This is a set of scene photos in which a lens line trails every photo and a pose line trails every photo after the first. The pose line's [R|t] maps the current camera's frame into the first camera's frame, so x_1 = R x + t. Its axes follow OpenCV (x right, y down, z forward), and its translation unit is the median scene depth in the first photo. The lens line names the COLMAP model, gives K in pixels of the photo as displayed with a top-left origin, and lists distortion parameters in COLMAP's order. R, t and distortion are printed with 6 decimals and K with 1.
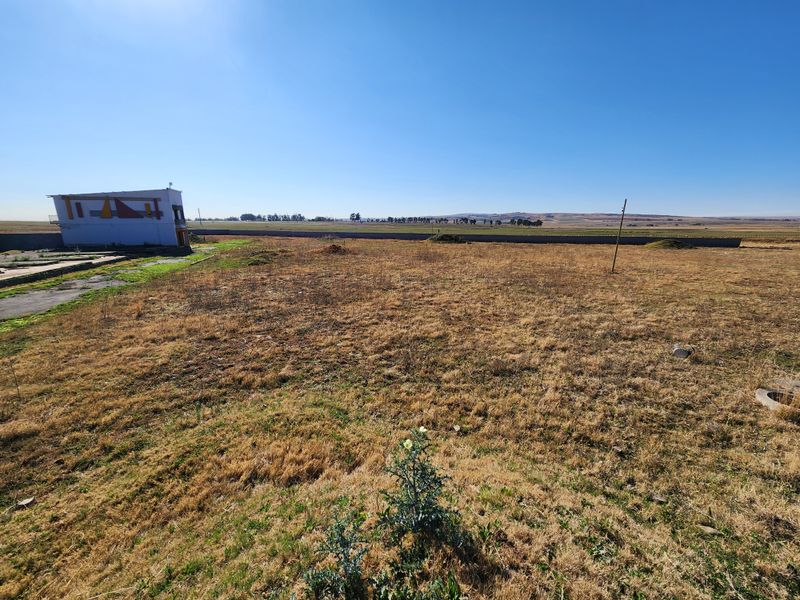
lens RADIAL K [[323.9, 0, 404.1], [0, 323.9, 302.2], [0, 0, 1]] dist [-0.001555, -0.001409]
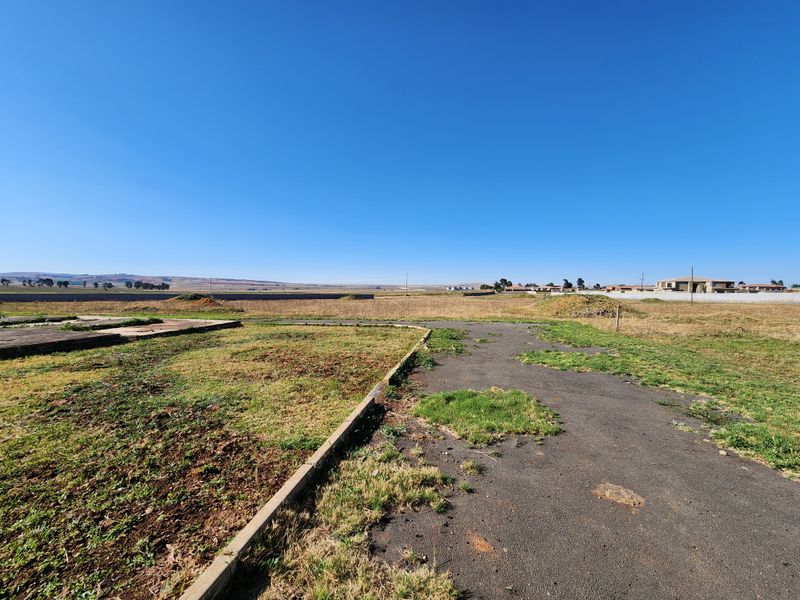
lens RADIAL K [[323.9, 0, 402.2], [0, 323.9, 299.2], [0, 0, 1]] dist [-0.001555, -0.001409]
pose [[0.503324, -0.022957, 0.863793, -2.062623], [0.196797, 0.976422, -0.088721, 0.104120], [-0.841389, 0.214648, 0.495974, -0.135199]]
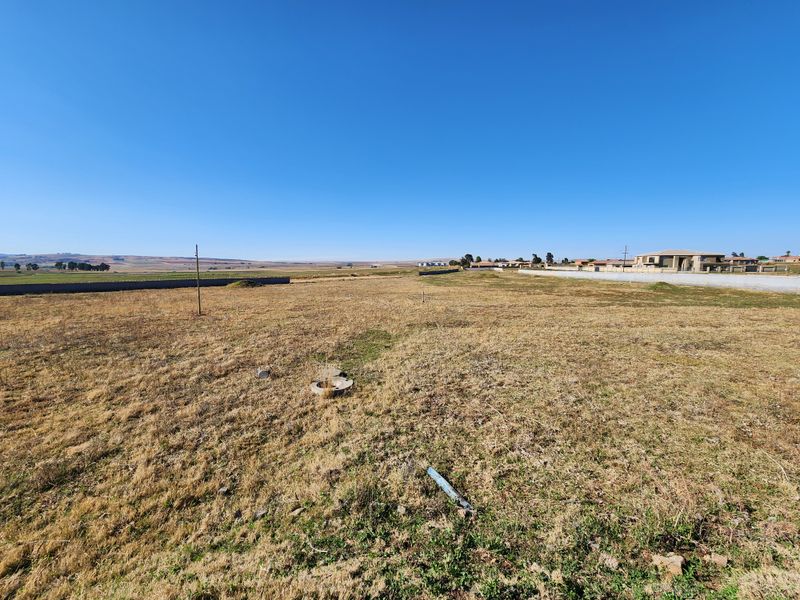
lens RADIAL K [[323.9, 0, 402.4], [0, 323.9, 304.1], [0, 0, 1]] dist [-0.001555, -0.001409]
pose [[0.430409, -0.109201, 0.896004, 0.040828], [0.218940, 0.975642, 0.013736, 0.001098], [-0.875679, 0.190259, 0.443834, -0.022477]]
